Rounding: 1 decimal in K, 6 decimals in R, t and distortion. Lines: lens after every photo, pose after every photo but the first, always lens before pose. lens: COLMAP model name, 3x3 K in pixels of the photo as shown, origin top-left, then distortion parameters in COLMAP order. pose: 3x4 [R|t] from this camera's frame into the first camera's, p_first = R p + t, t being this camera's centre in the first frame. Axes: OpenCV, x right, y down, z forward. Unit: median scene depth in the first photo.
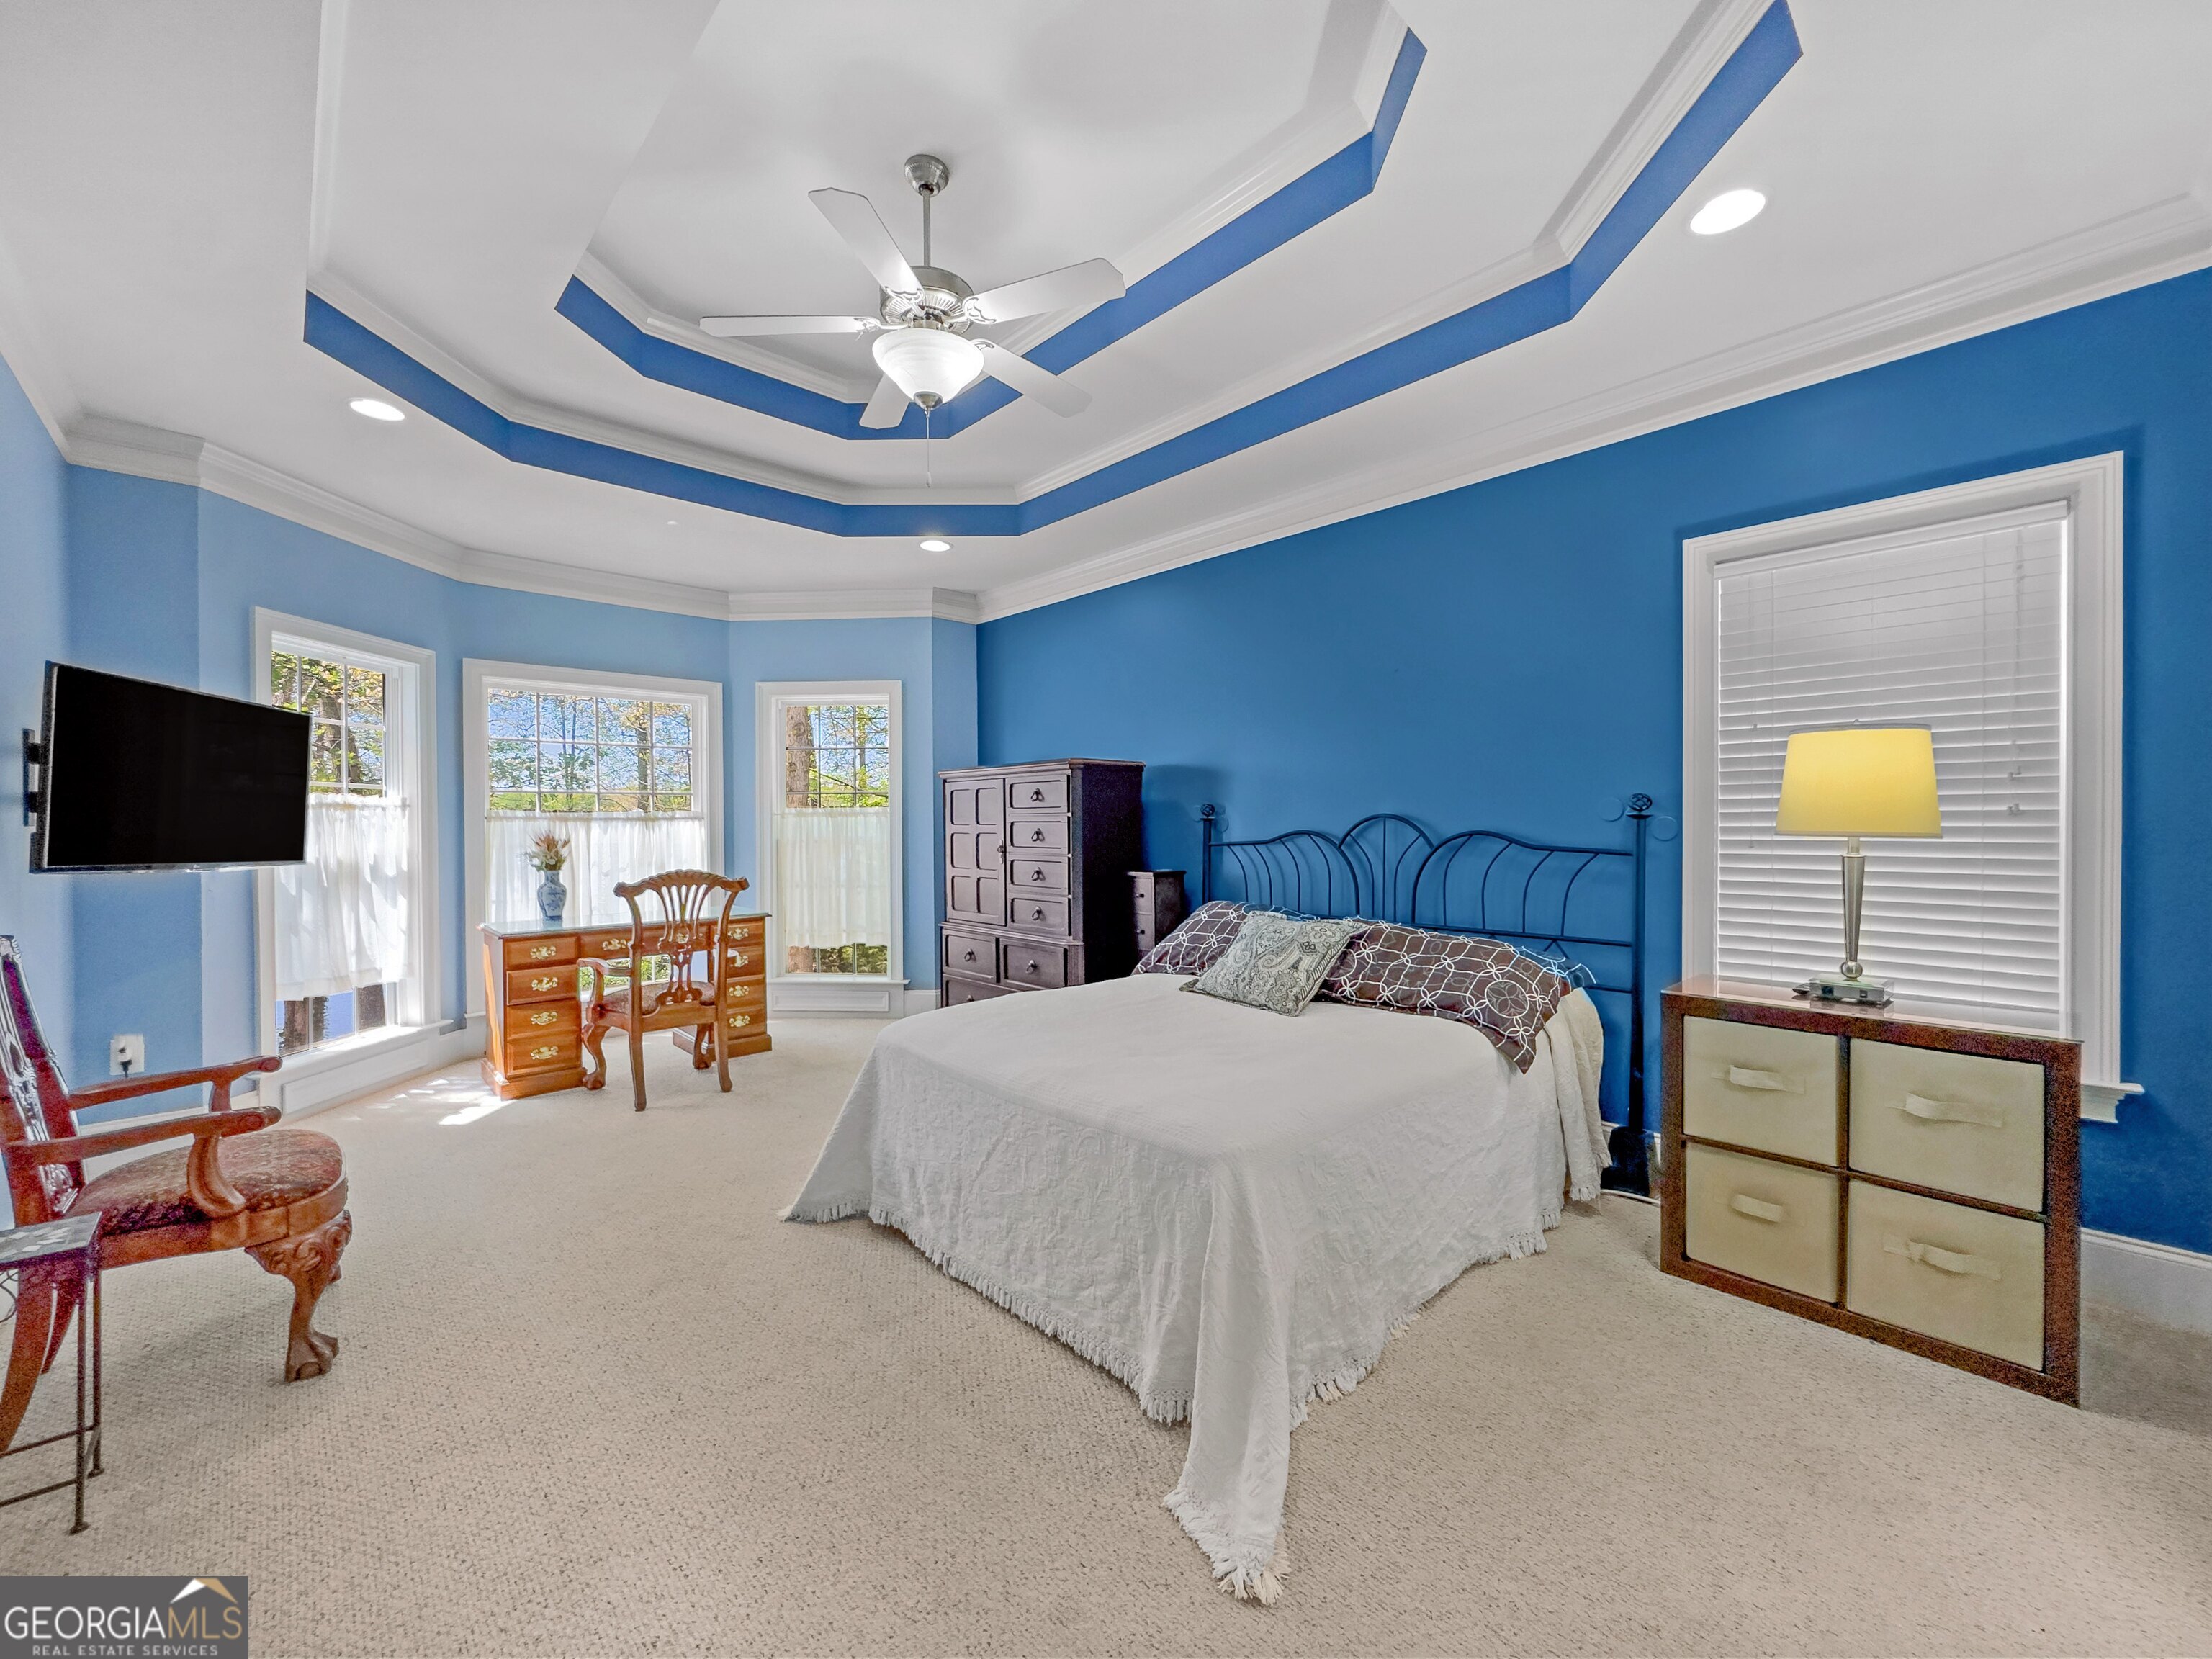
lens RADIAL K [[886.7, 0, 1099.7], [0, 886.7, 828.0], [0, 0, 1]] dist [0.011110, 0.000207]
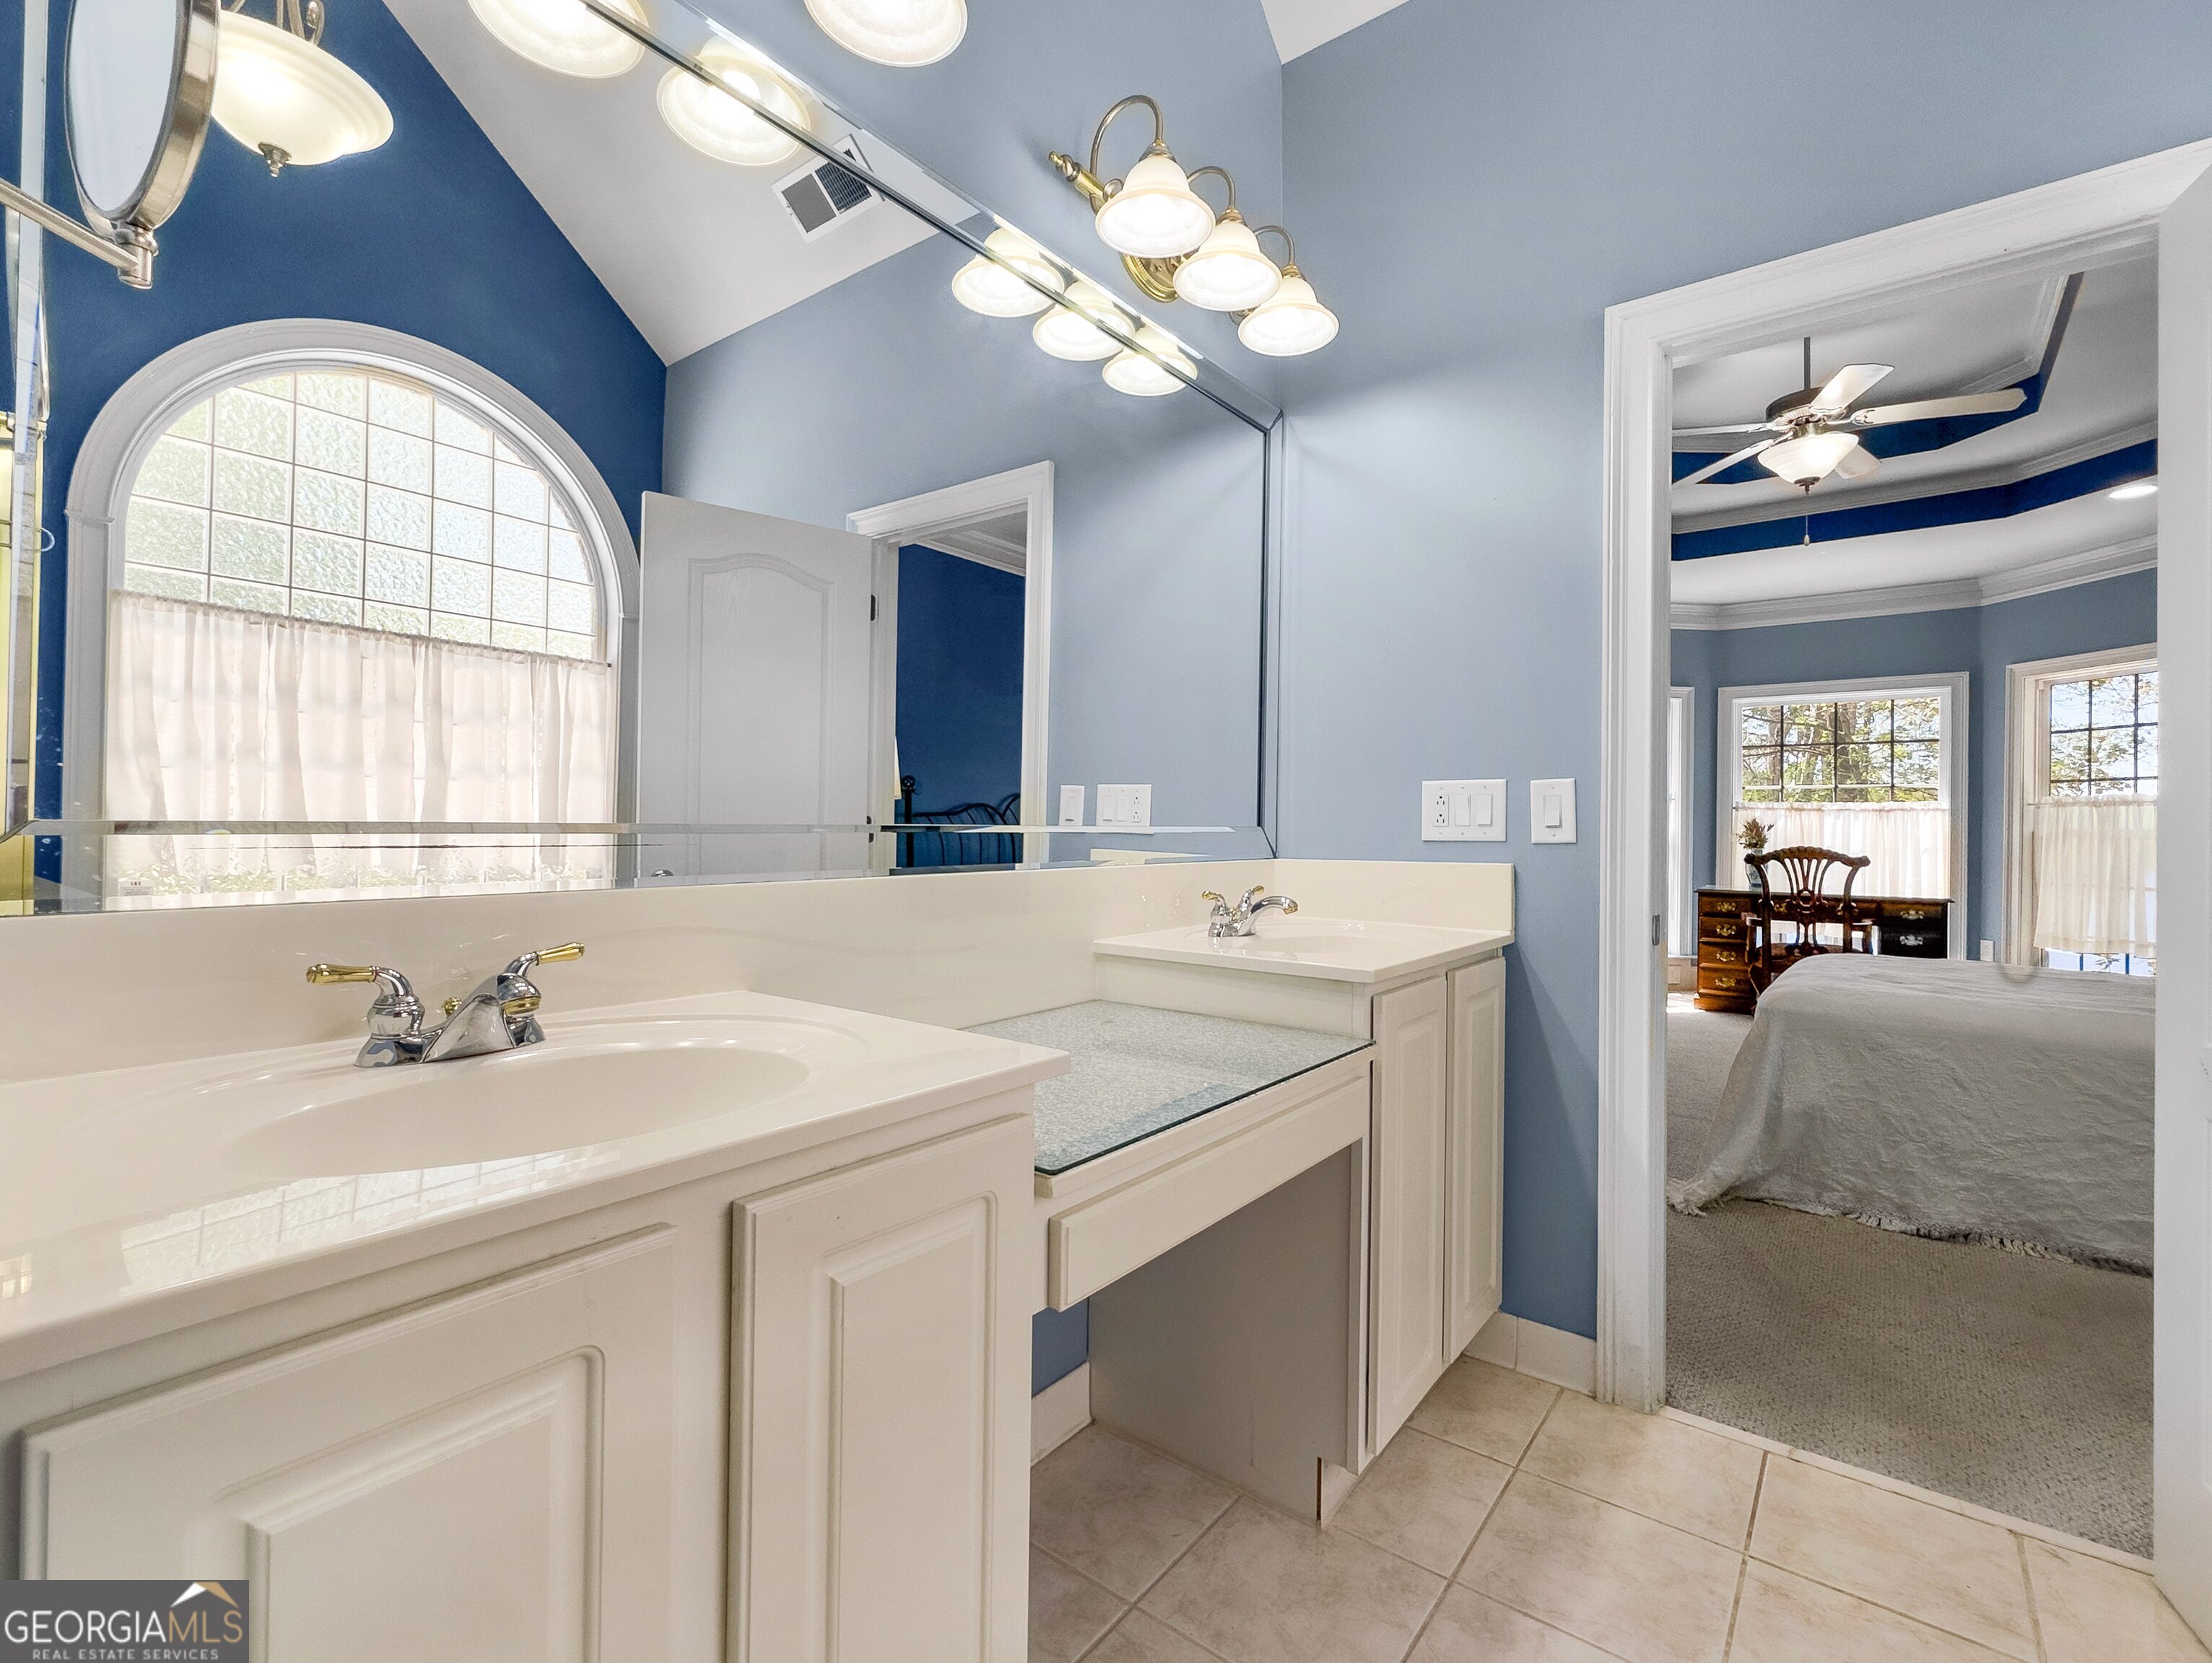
lens RADIAL K [[972.1, 0, 1108.0], [0, 972.1, 823.5], [0, 0, 1]] dist [0.002538, 0.000079]
pose [[0.159652, 0.004812, -0.987162, 0.704547], [-0.021364, 0.999771, 0.001419, 0.034527], [0.986942, 0.020863, 0.159718, -0.160333]]
